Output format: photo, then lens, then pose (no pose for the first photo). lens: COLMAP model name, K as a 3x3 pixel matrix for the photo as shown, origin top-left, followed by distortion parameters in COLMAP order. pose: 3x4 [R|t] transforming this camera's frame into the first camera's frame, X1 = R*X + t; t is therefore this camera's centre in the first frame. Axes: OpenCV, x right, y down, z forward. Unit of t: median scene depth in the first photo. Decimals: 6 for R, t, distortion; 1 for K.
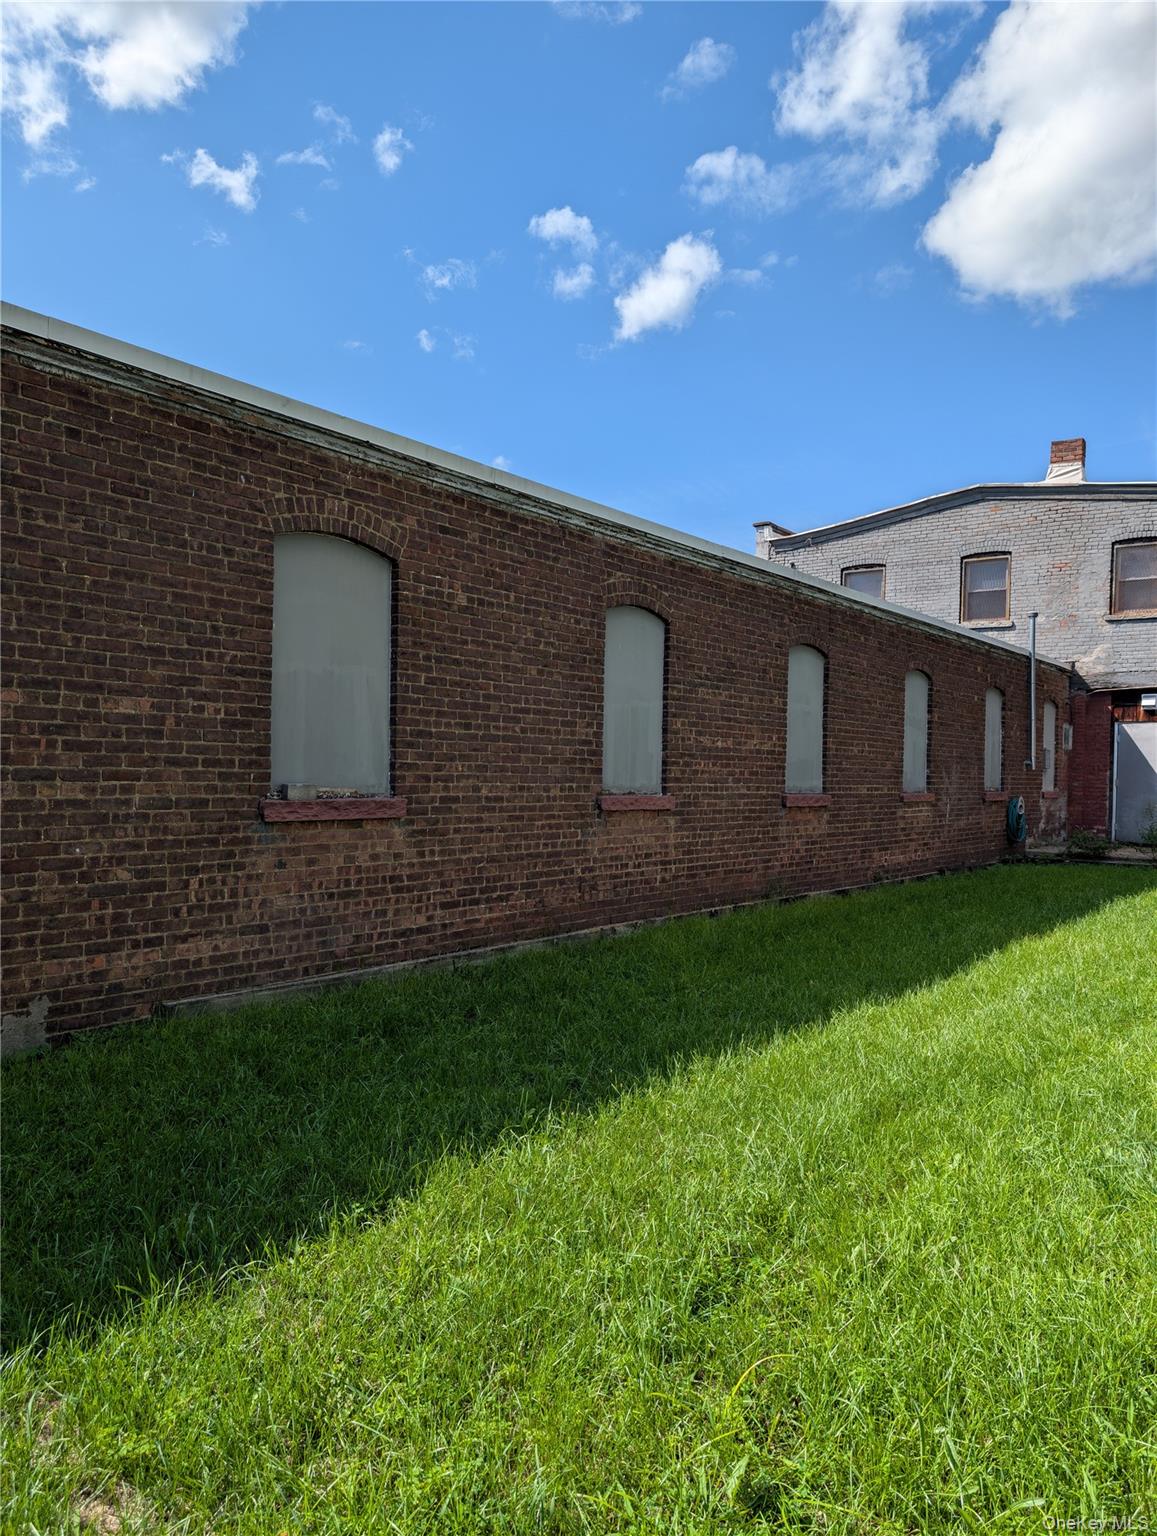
lens RADIAL K [[1081.2, 0, 578.5], [0, 1081.2, 768.0], [0, 0, 1]] dist [0.007524, 0.003459]
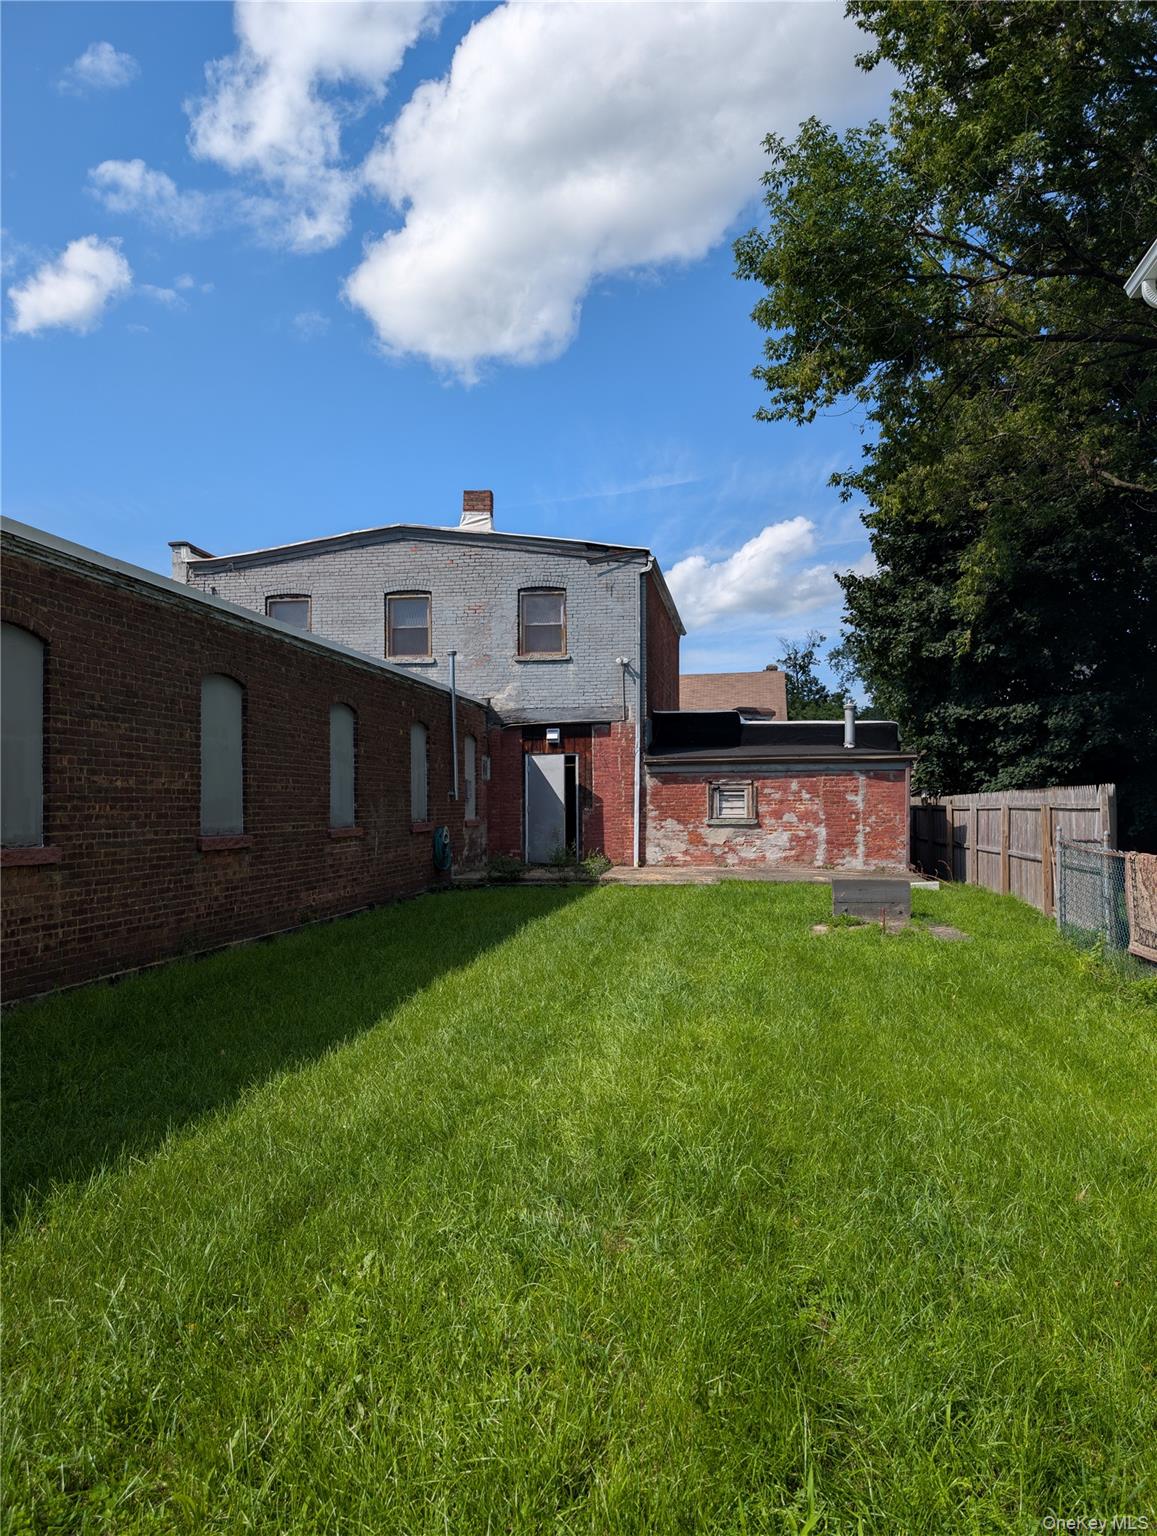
lens RADIAL K [[1083.8, 0, 578.5], [0, 1083.8, 768.0], [0, 0, 1]] dist [-0.005396, -0.002952]
pose [[0.873811, -0.014015, 0.486064, 0.027107], [0.028690, 0.999329, -0.022762, -0.004045], [-0.485419, 0.033835, 0.873627, 0.048653]]
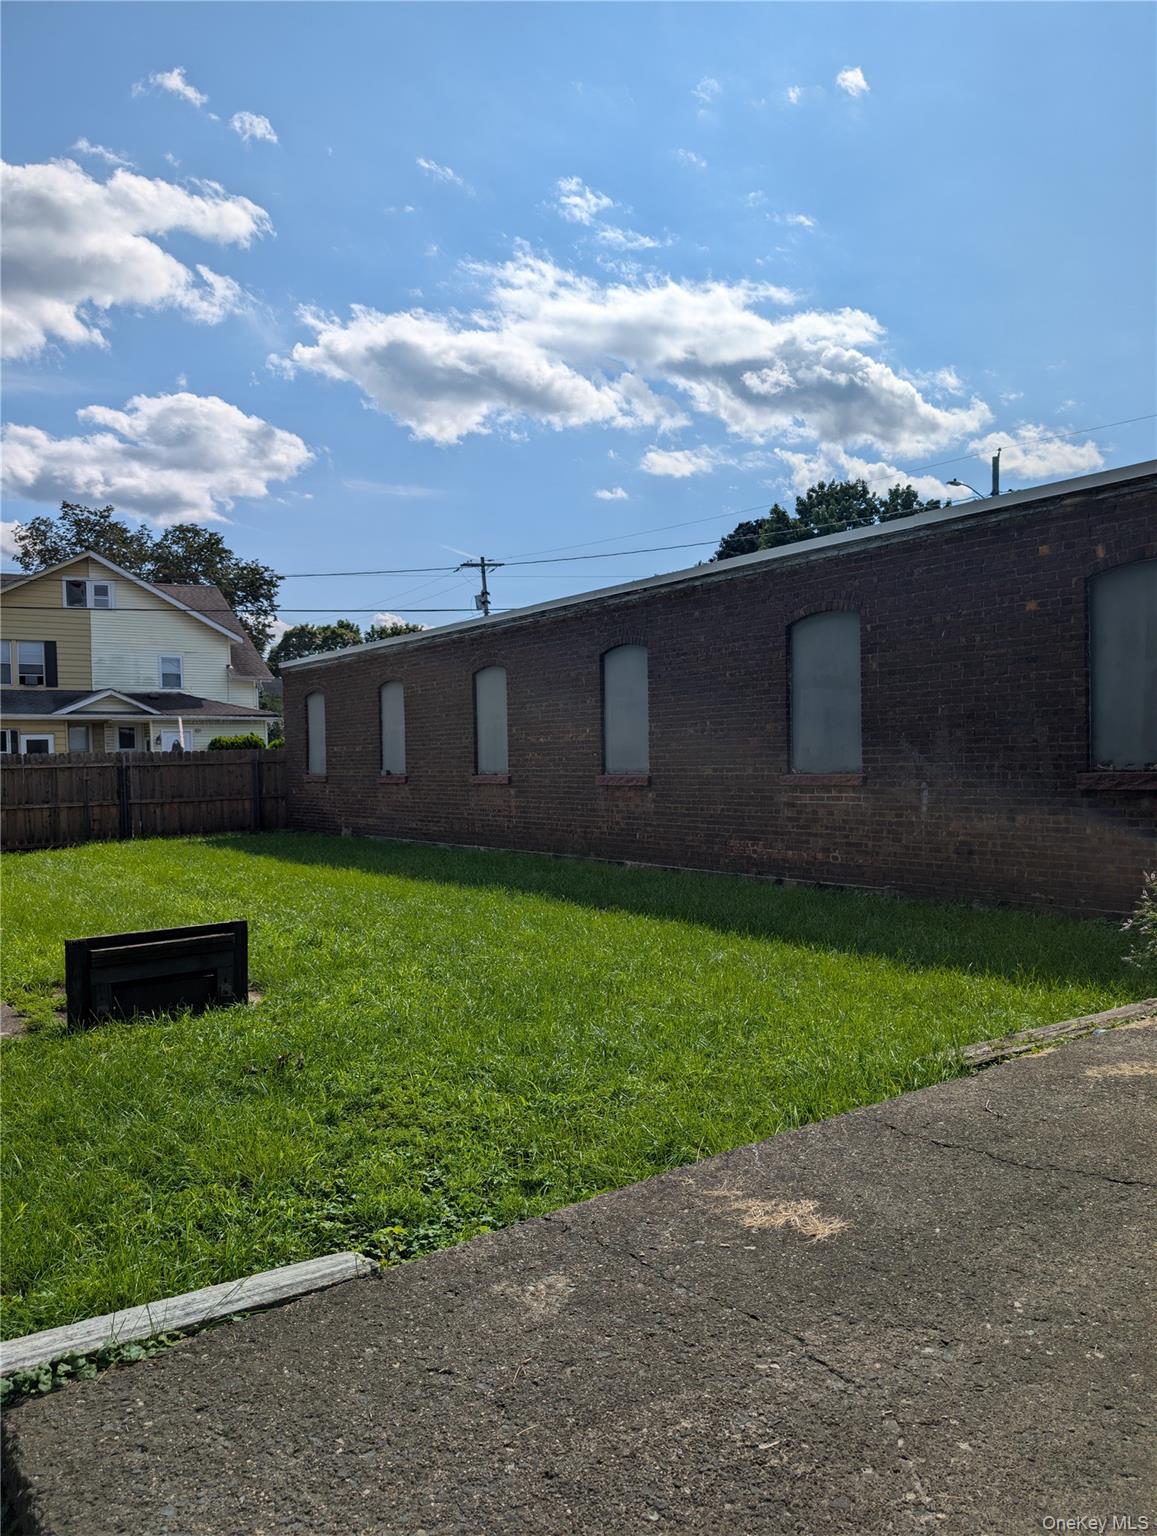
lens RADIAL K [[1081.2, 0, 578.5], [0, 1081.2, 768.0], [0, 0, 1]] dist [0.007524, 0.003459]
pose [[-0.267403, -0.005711, -0.963568, 1.368352], [0.020629, 0.999719, -0.011650, 0.030072], [0.963364, -0.022992, -0.267210, 1.295675]]
